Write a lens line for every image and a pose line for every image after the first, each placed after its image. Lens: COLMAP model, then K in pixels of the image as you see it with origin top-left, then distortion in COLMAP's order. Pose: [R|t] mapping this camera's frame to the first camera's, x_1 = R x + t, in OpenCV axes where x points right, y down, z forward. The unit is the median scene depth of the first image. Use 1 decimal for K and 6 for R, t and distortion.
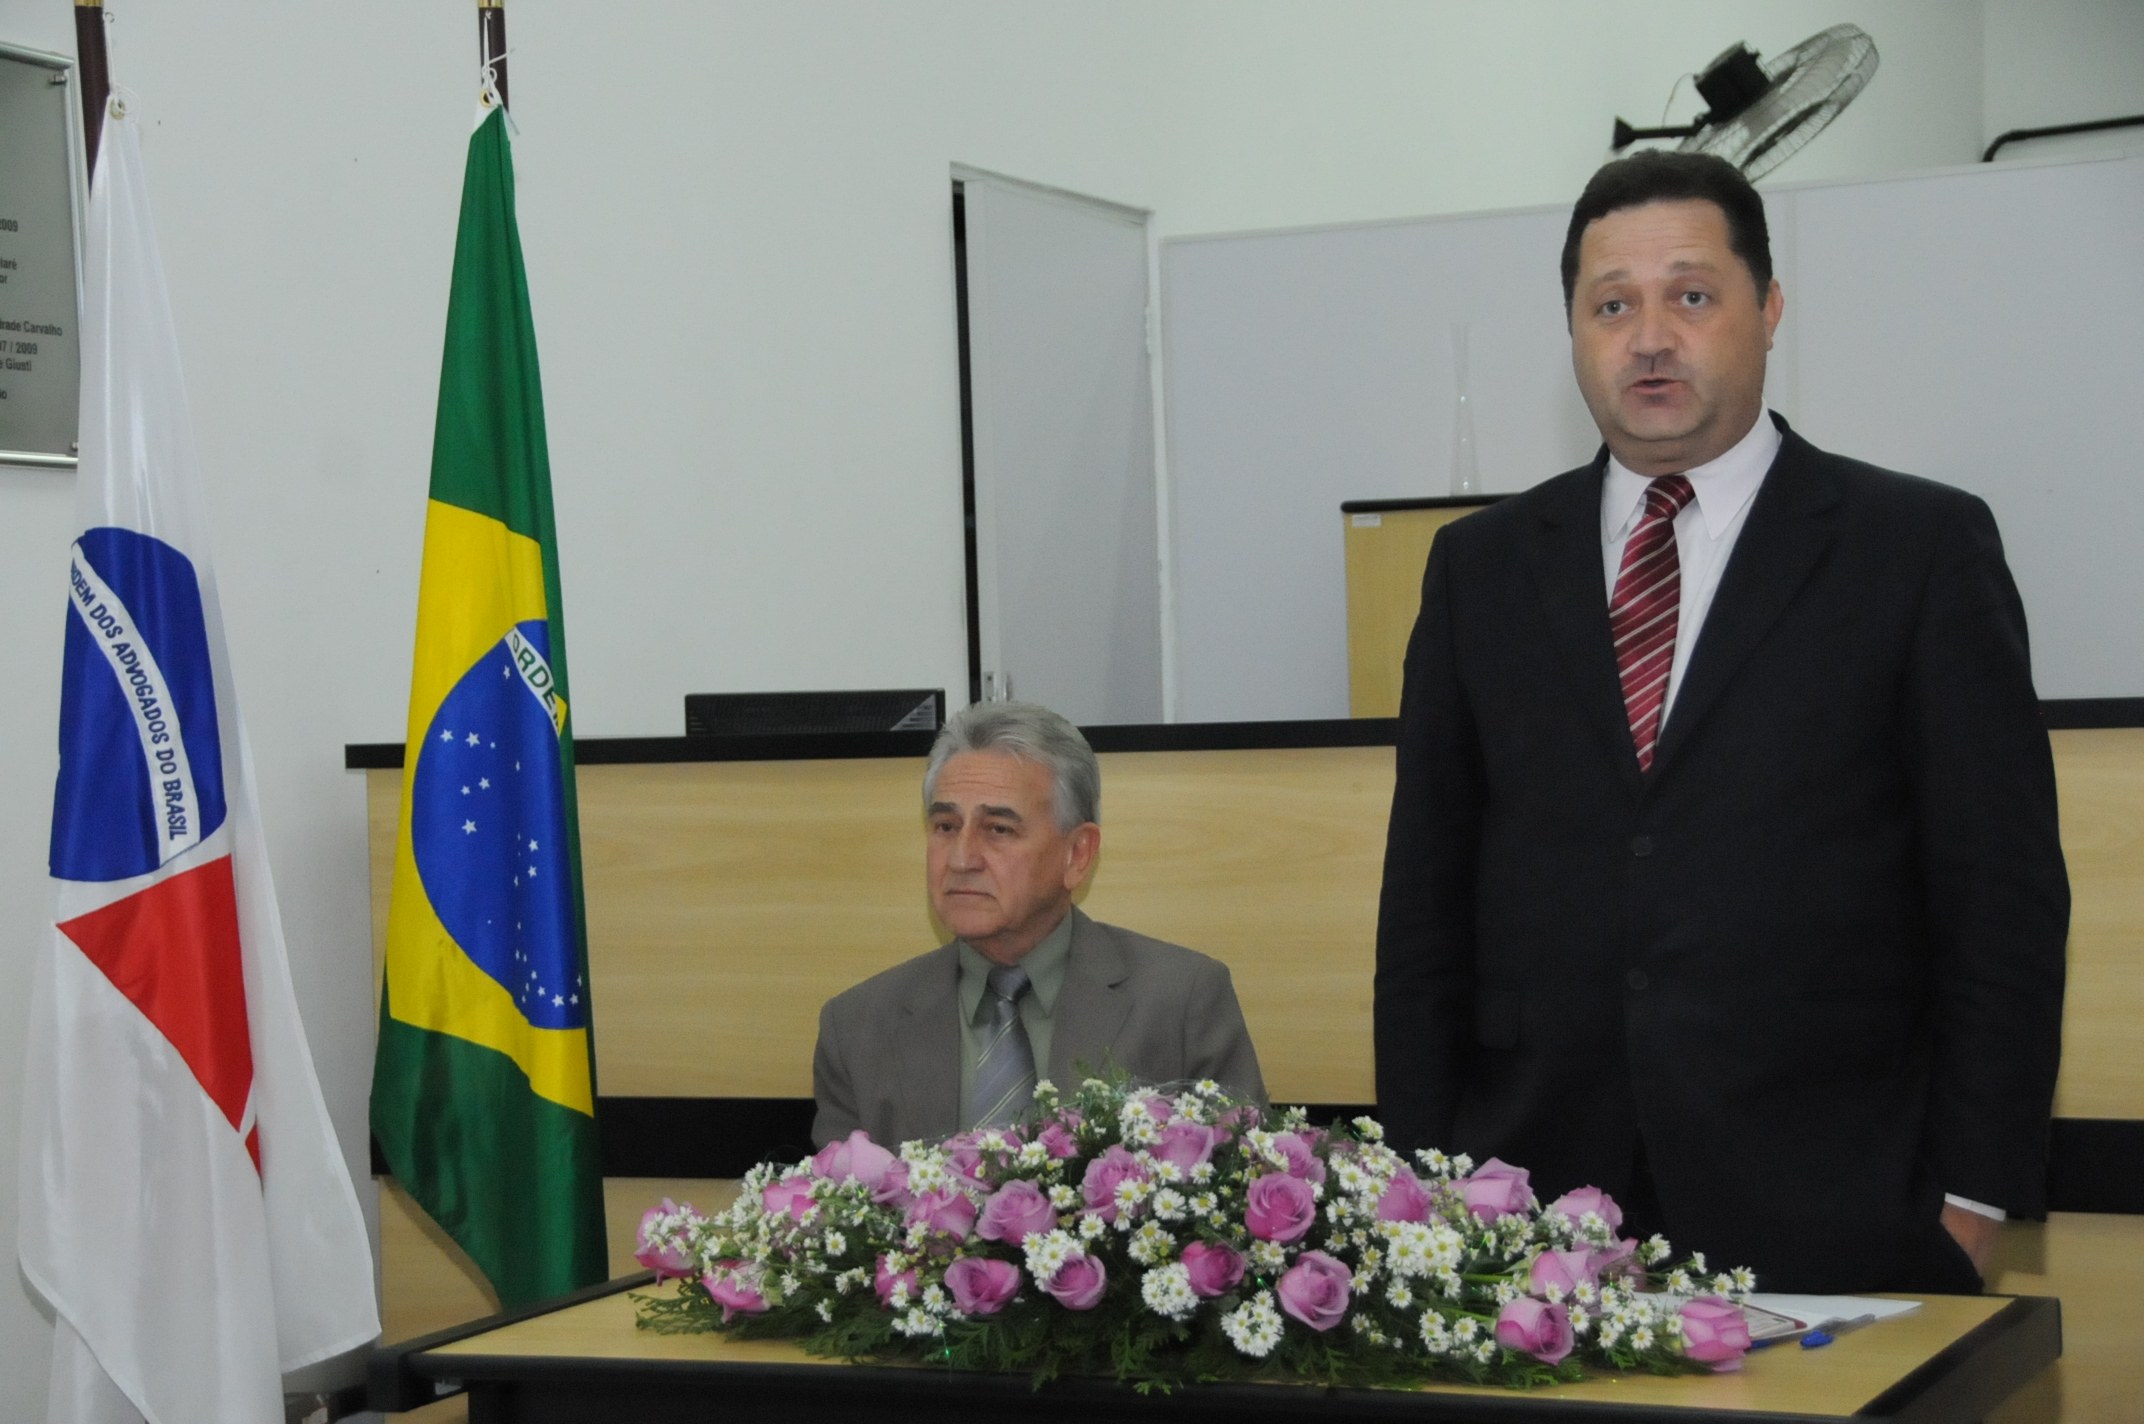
lens RADIAL K [[4216.5, 0, 1069.4], [0, 4216.5, 793.0], [0, 0, 1]] dist [0.396608, 0.017824]
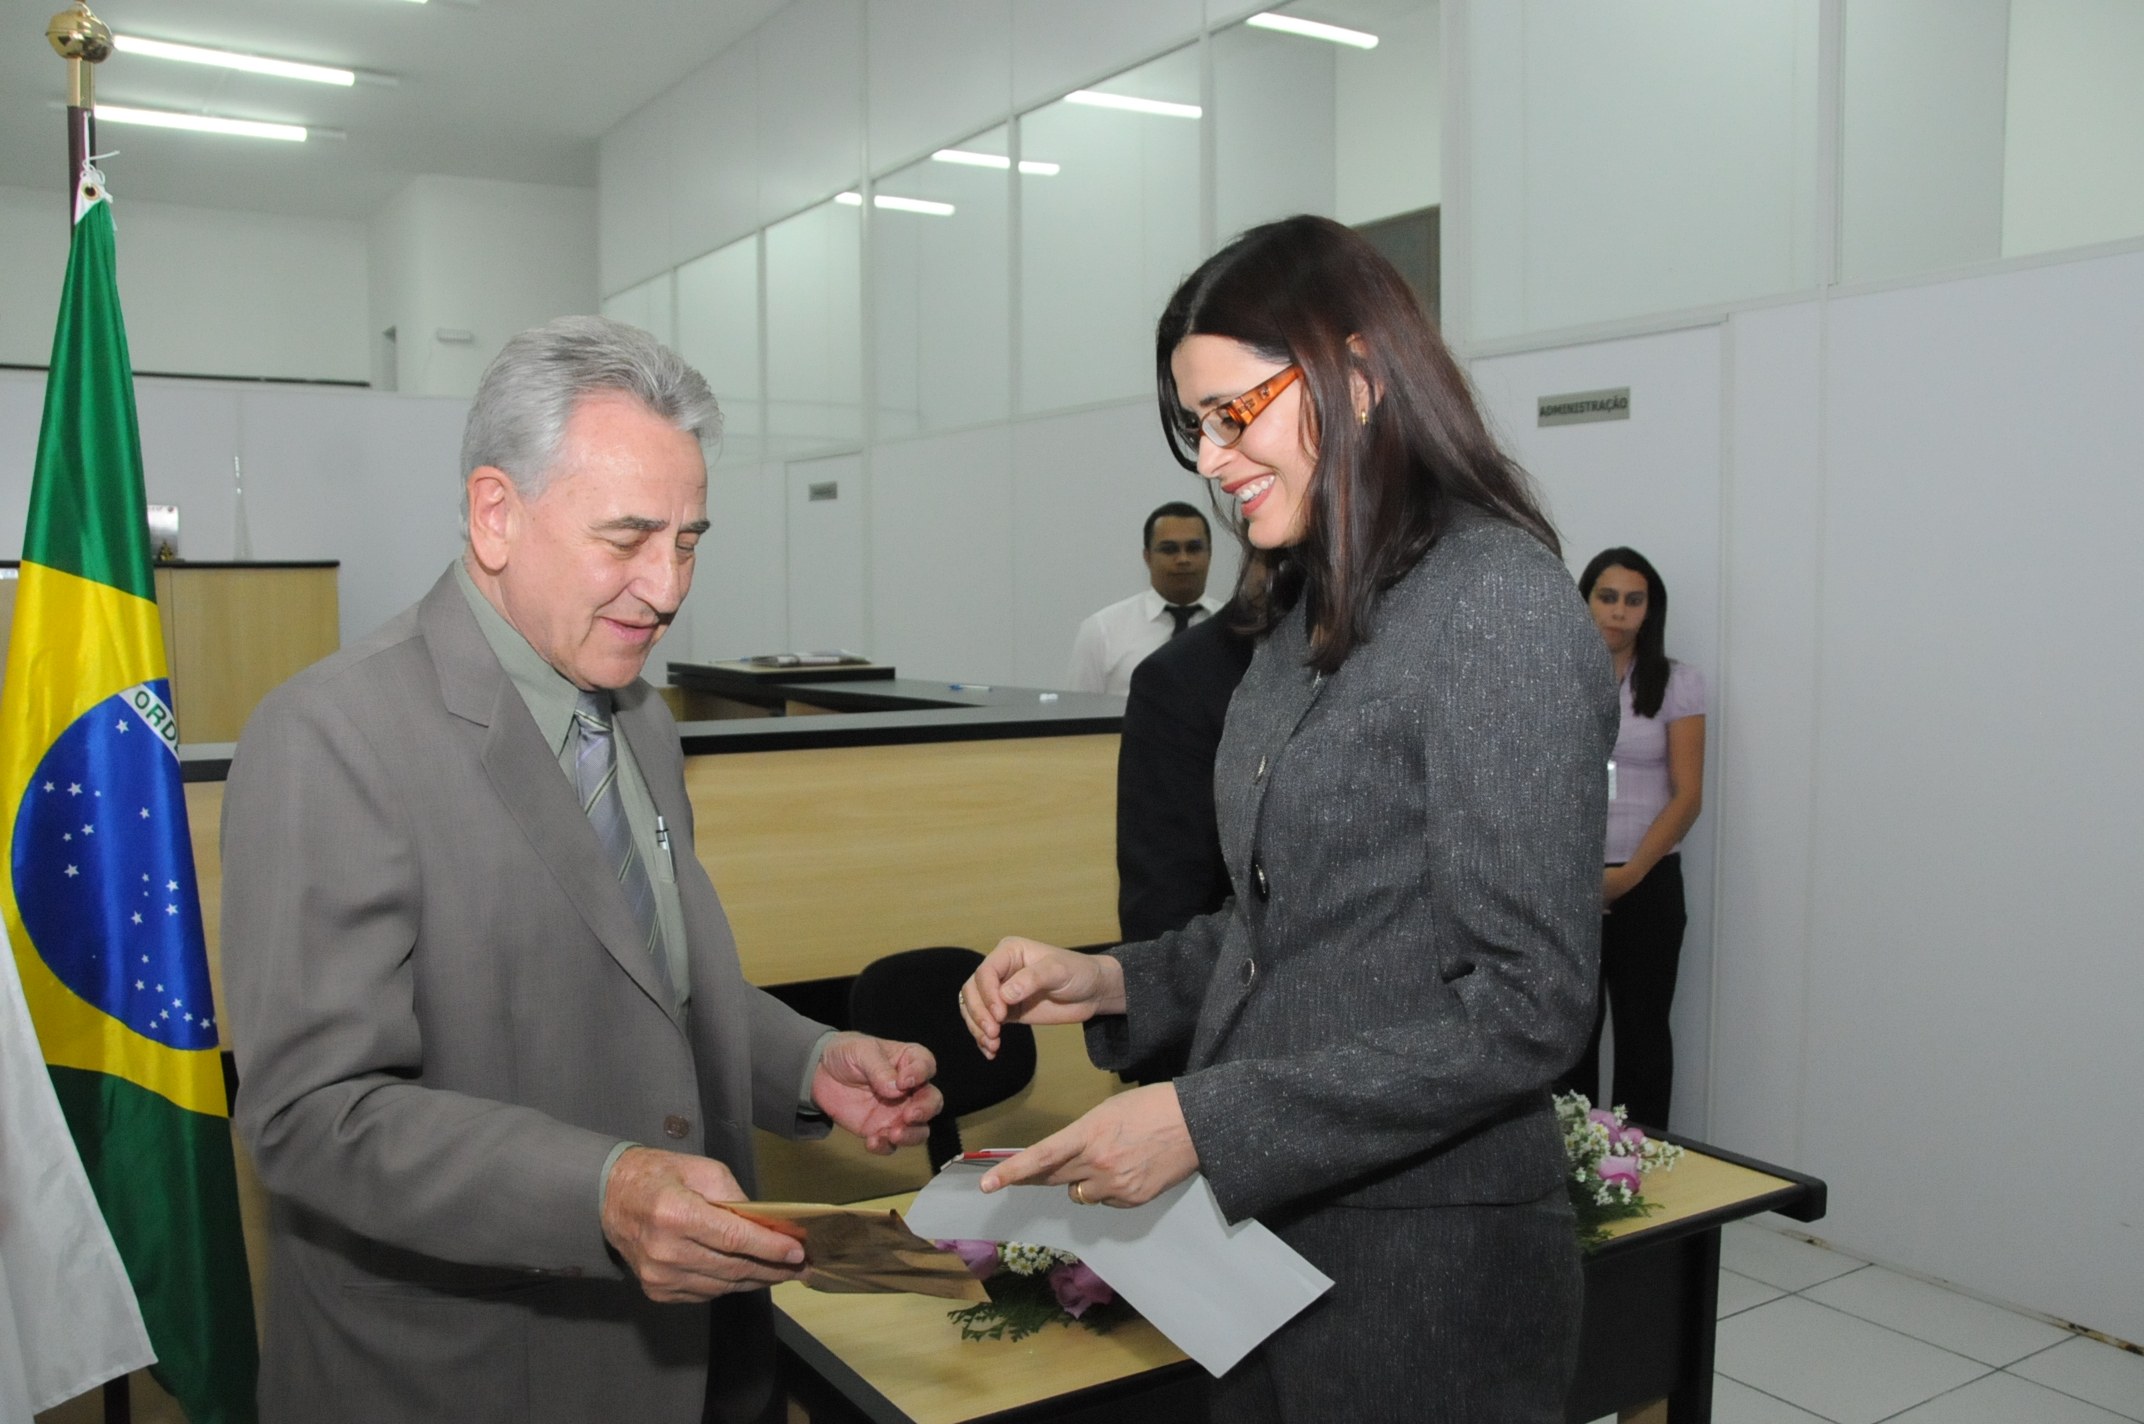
lens RADIAL K [[1792.1, 0, 1067.1], [0, 1792.1, 772.3], [0, 0, 1]] dist [-0.155205, 0.153911]
pose [[0.572162, -0.047558, 0.818760, -0.372196], [0.007391, 0.998576, 0.052838, -0.039962], [-0.820107, -0.024181, 0.571699, 0.577071]]
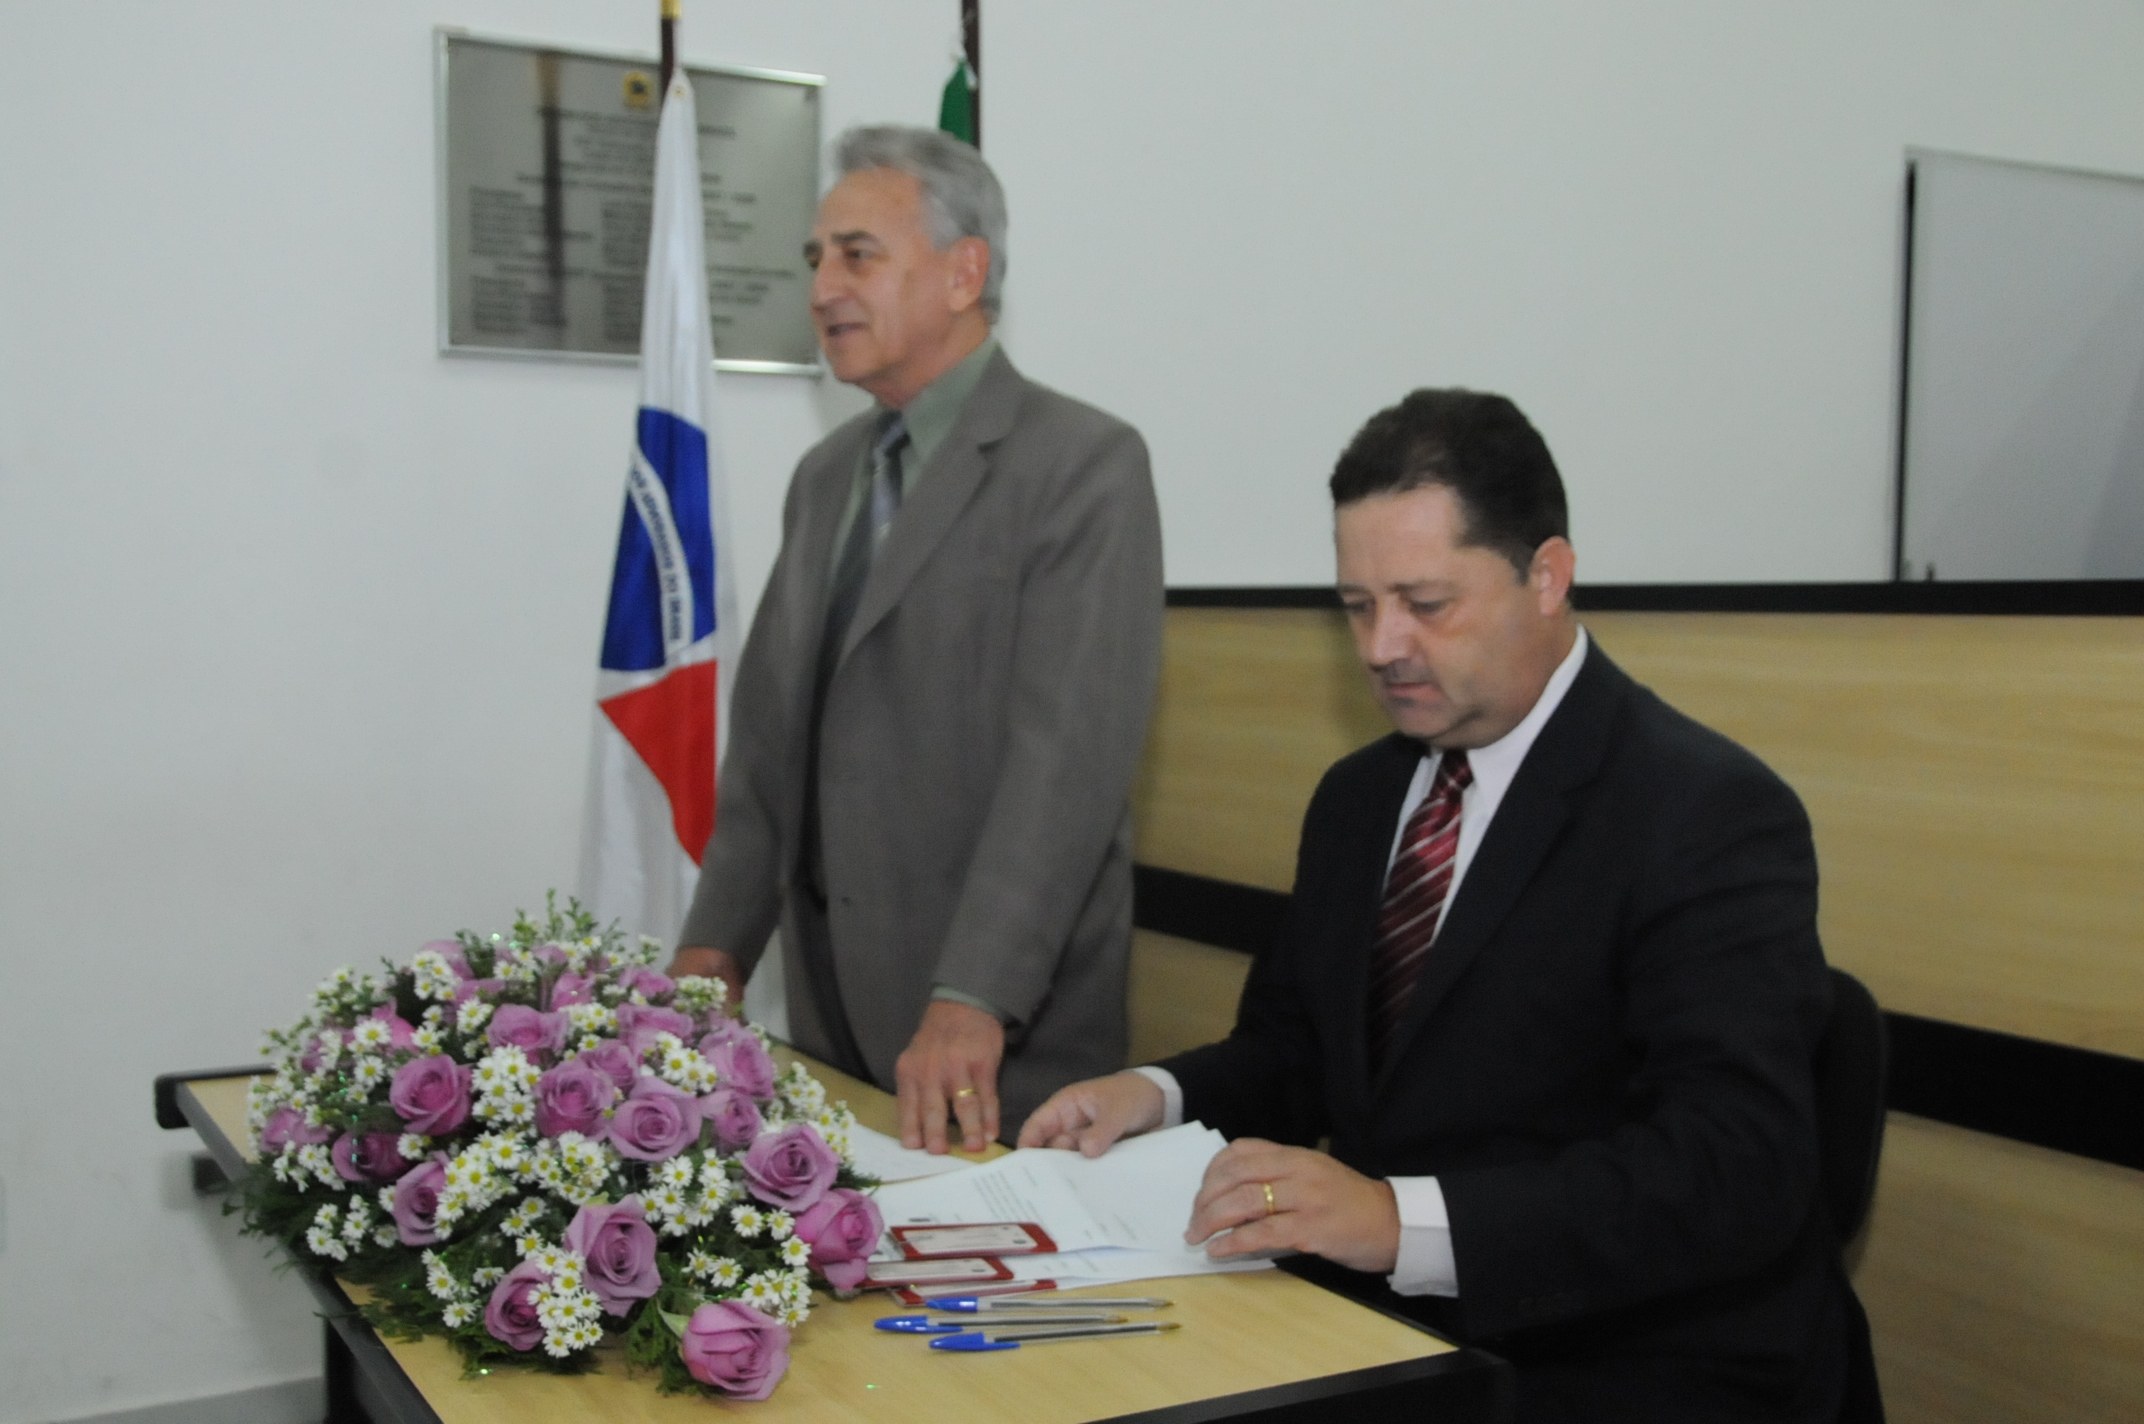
lens RADIAL K [[2317.2, 0, 1072.0], [0, 2317.2, 712.0], [0, 0, 1]] dist [0.003512, -0.005760]
pose [[0.793811, 0.065891, -0.604584, 0.321130], [-0.047224, 0.997790, 0.046739, -0.007094], [0.606328, -0.008551, 0.795169, 0.510964]]
